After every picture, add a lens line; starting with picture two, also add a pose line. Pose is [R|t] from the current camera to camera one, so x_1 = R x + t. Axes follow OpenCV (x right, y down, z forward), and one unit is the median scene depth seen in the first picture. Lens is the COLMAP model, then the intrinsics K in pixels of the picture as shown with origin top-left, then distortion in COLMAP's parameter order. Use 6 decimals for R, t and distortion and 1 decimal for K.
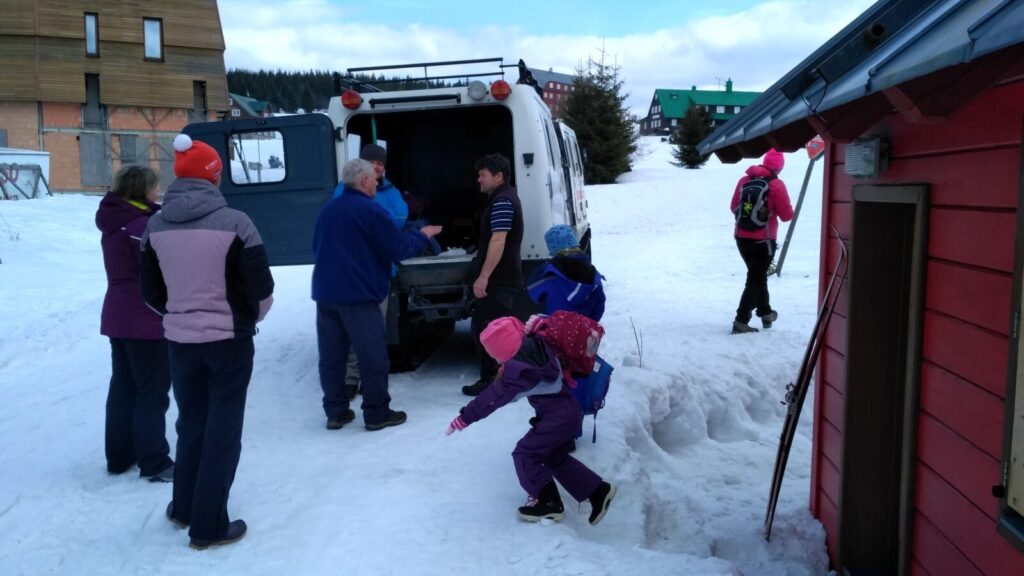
lens RADIAL K [[923.6, 0, 506.5], [0, 923.6, 303.2], [0, 0, 1]] dist [0.142365, -0.284792]
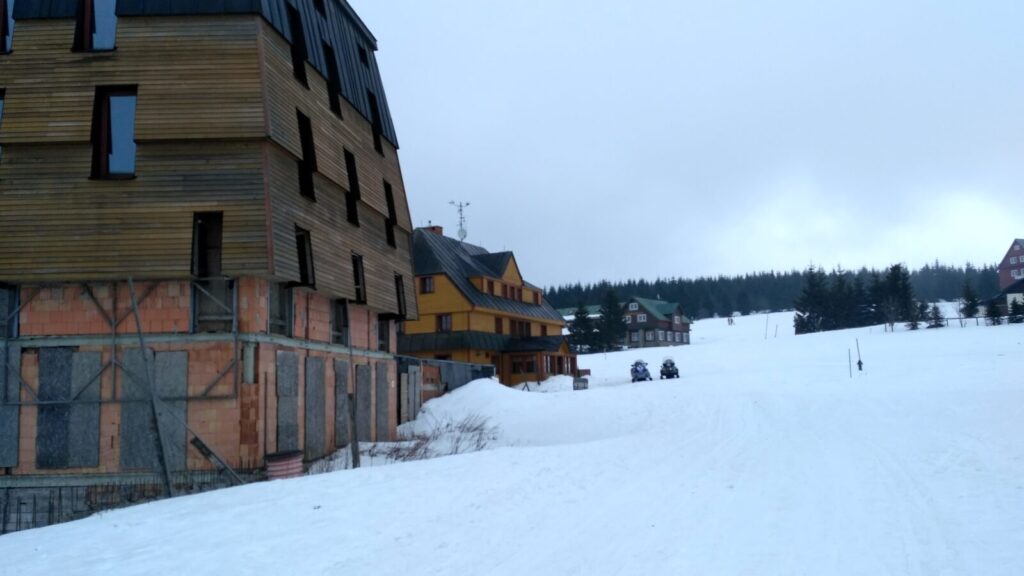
lens RADIAL K [[923.6, 0, 506.5], [0, 923.6, 303.2], [0, 0, 1]] dist [0.142365, -0.284792]
pose [[0.886101, -0.079108, -0.456691, -0.015761], [-0.022736, 0.976722, -0.213301, -0.108866], [0.462934, 0.199390, 0.863676, 0.702750]]
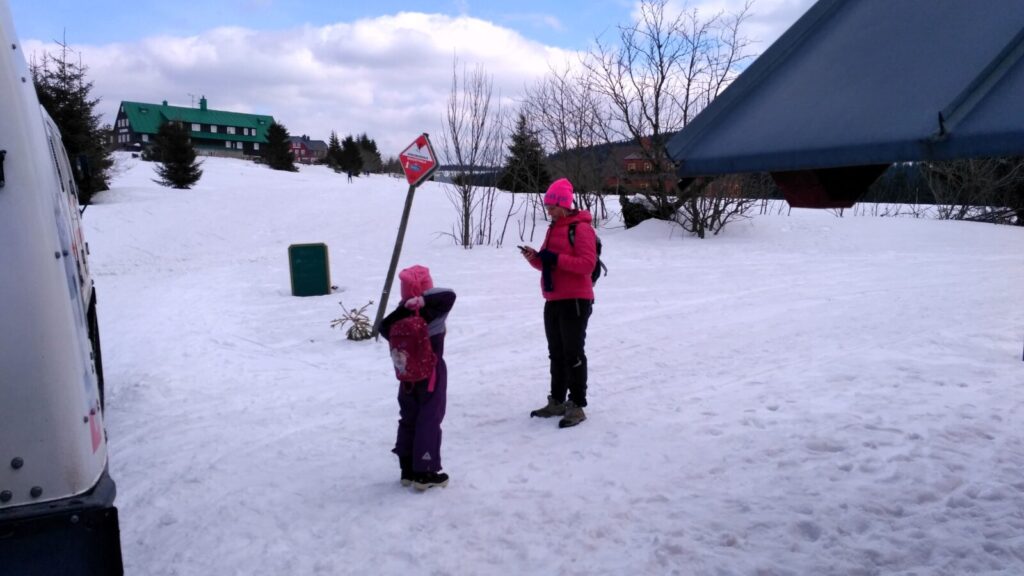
lens RADIAL K [[907.7, 0, 512.0], [0, 907.7, 288.0], [0, 0, 1]] dist [0.135247, -0.238539]
pose [[0.849981, -0.042511, 0.525095, 0.001516], [0.061328, 0.997947, -0.018480, -0.015265], [-0.523231, 0.047911, 0.850843, 0.098886]]
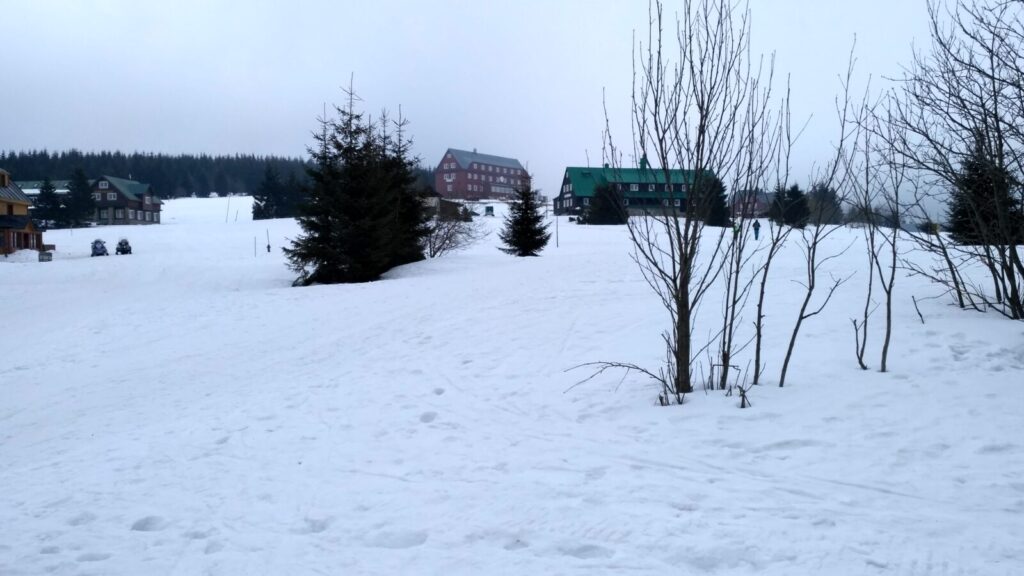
lens RADIAL K [[923.6, 0, 506.5], [0, 923.6, 303.2], [0, 0, 1]] dist [0.142365, -0.284792]
pose [[0.998362, -0.018249, 0.054228, 0.162696], [0.022845, 0.996087, -0.085371, -0.047109], [-0.052458, 0.086469, 0.994872, 0.285134]]
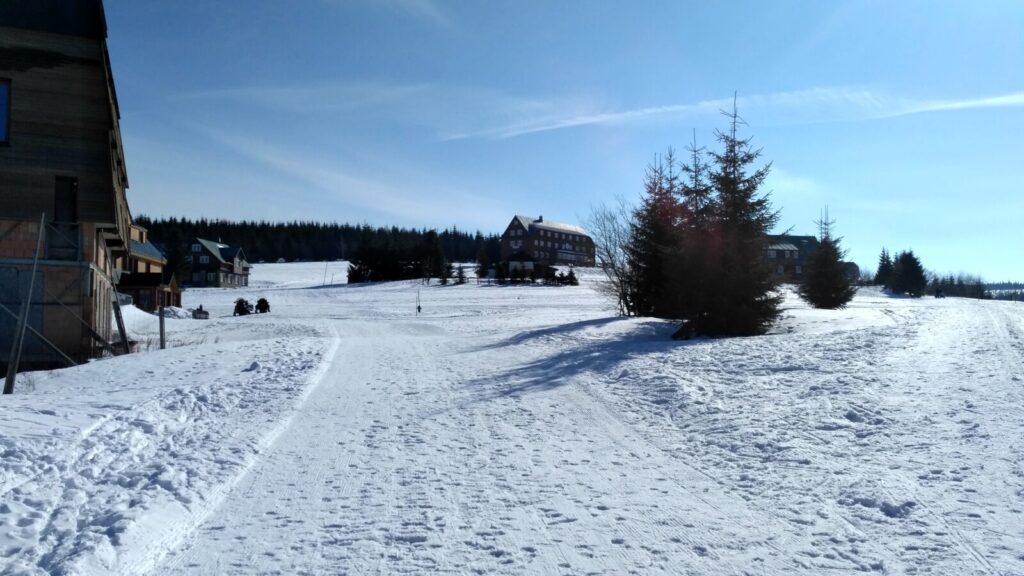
lens RADIAL K [[923.6, 0, 506.5], [0, 923.6, 303.2], [0, 0, 1]] dist [0.142365, -0.284792]
pose [[0.999804, -0.005039, 0.019170, -0.048391], [0.008036, 0.987142, -0.159644, -0.053086], [-0.018119, 0.159766, 0.986989, 0.393615]]
